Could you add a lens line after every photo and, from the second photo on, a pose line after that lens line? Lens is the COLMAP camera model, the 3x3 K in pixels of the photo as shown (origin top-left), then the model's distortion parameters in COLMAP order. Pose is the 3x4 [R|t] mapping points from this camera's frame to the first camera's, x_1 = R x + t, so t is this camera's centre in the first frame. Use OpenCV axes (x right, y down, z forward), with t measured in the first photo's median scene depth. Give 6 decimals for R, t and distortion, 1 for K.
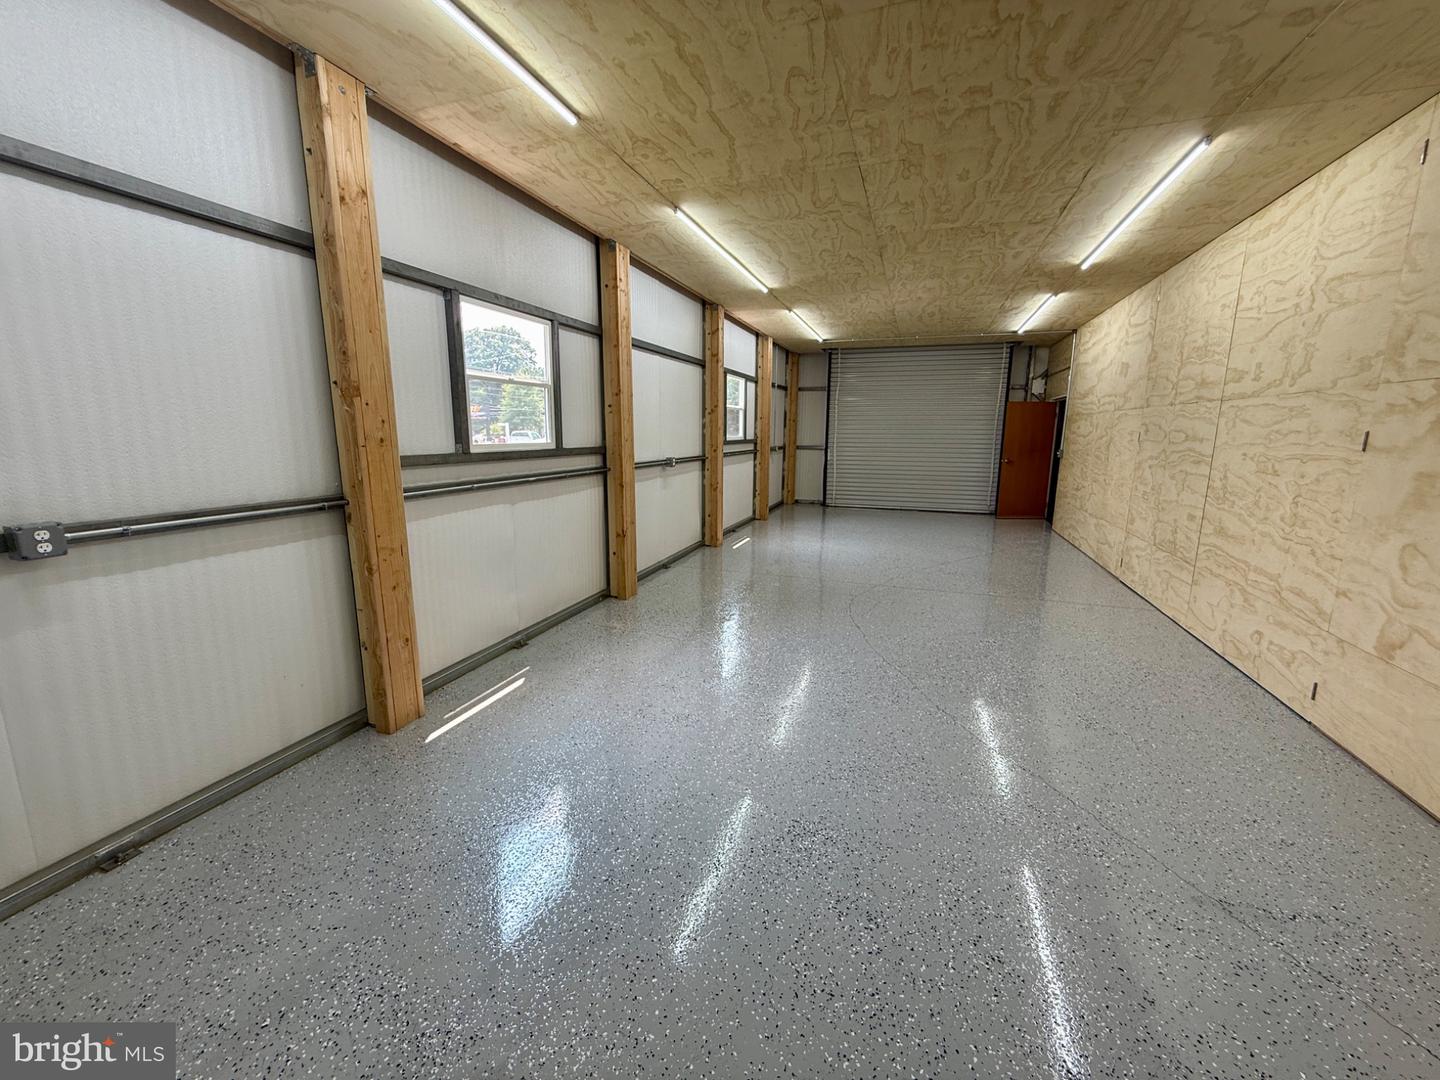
lens RADIAL K [[576.4, 0, 720.0], [0, 576.4, 540.0], [0, 0, 1]] dist [-0.044746, -0.000008]
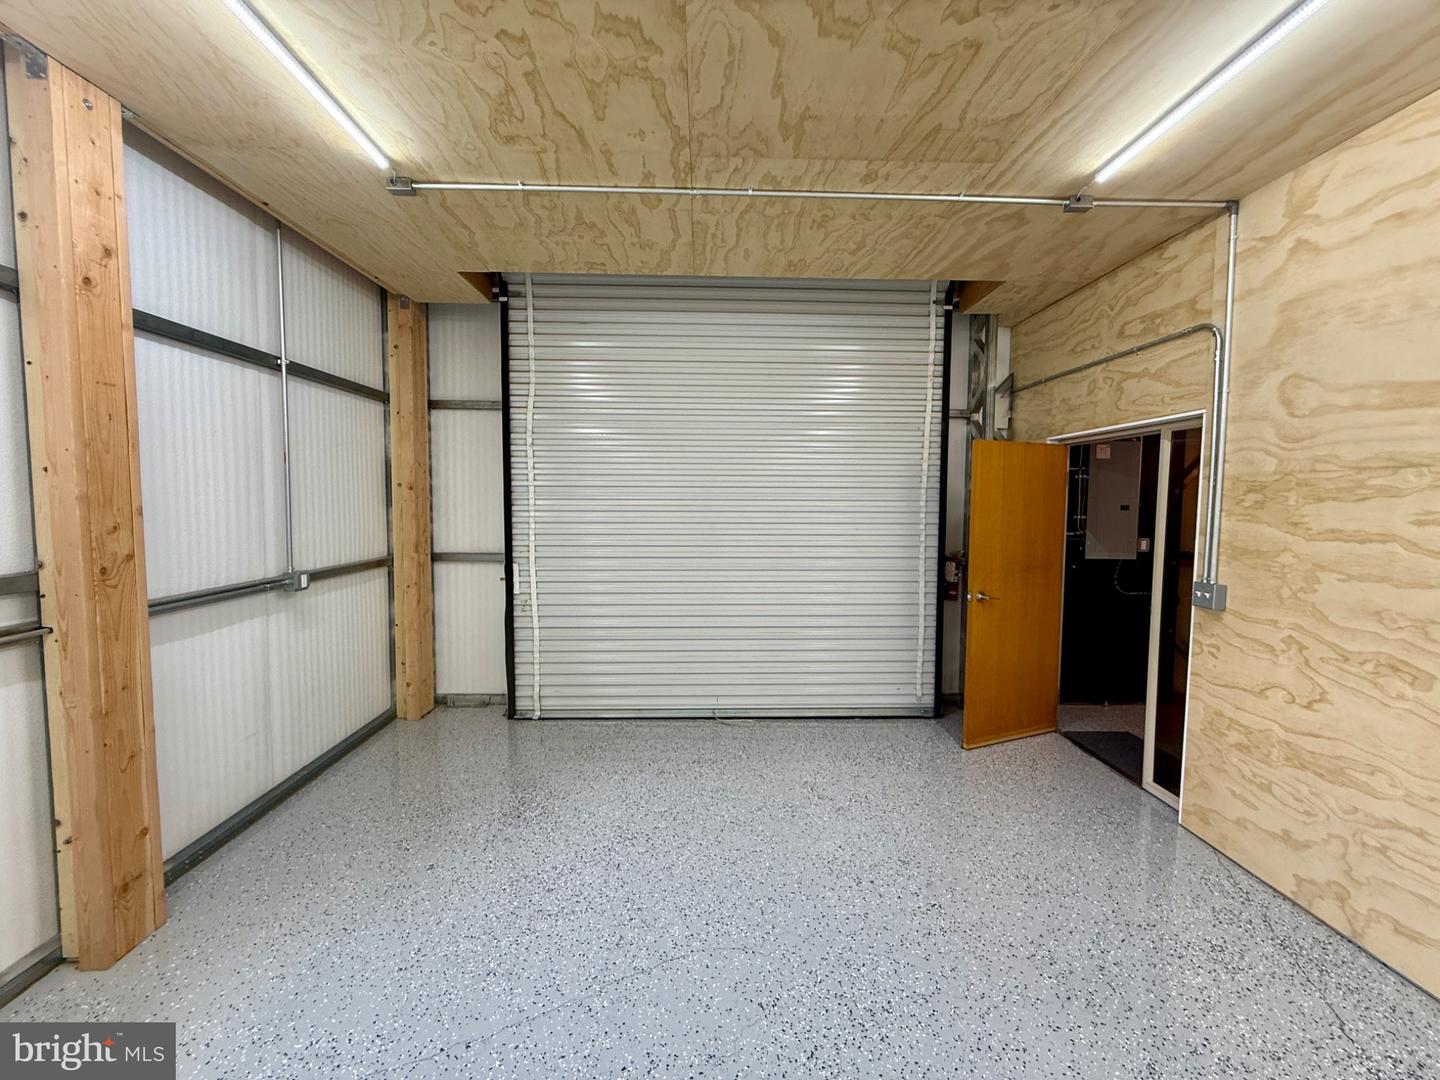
lens RADIAL K [[572.5, 0, 720.0], [0, 572.5, 540.0], [0, 0, 1]] dist [-0.000942, -0.000154]
pose [[0.979601, -0.018034, 0.200140, 0.235970], [0.048921, 0.987402, -0.150478, -0.104875], [-0.194905, 0.157199, 0.968143, 0.591962]]
